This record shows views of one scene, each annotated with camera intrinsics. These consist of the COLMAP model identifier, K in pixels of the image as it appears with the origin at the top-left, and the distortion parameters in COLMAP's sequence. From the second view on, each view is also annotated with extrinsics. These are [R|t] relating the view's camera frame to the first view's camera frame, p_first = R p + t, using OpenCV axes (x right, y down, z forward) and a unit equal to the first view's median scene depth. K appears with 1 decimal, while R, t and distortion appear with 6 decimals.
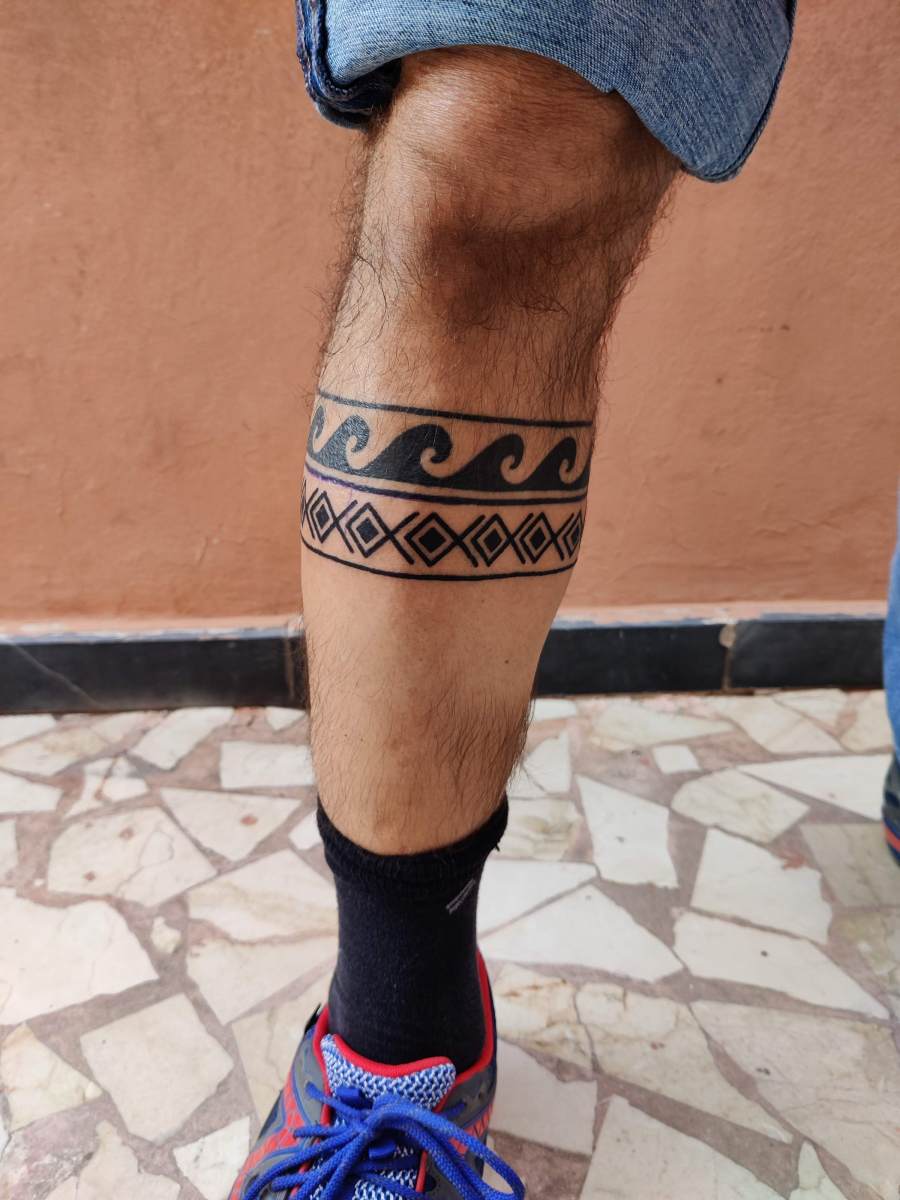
lens RADIAL K [[803.6, 0, 450.0], [0, 803.6, 600.0], [0, 0, 1]] dist [0.005155, -0.001034]
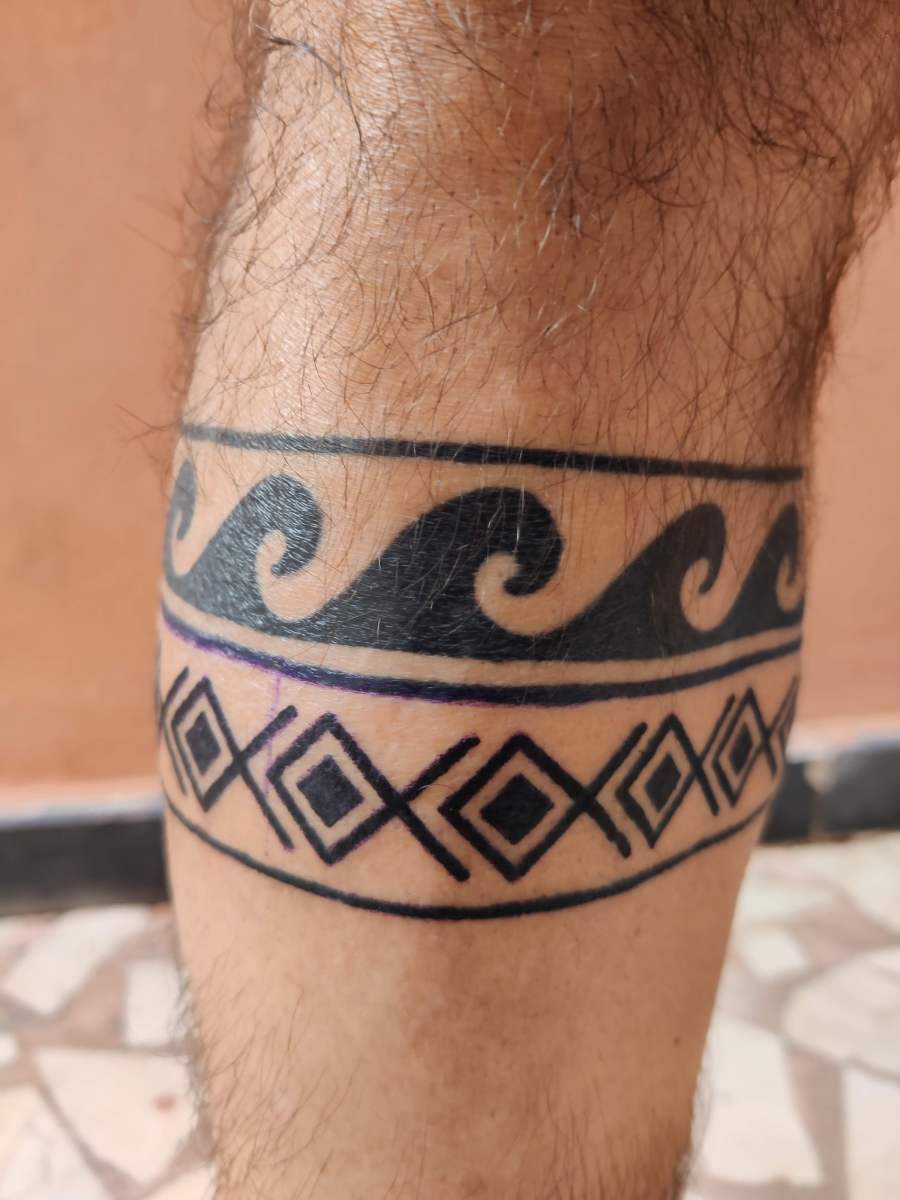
lens RADIAL K [[816.1, 0, 450.0], [0, 816.1, 600.0], [0, 0, 1]] dist [0.001477, -0.102442]
pose [[0.992257, -0.063679, 0.106635, -0.082694], [0.072997, 0.993627, -0.085889, -0.134880], [-0.100486, 0.093008, 0.990582, 0.625331]]
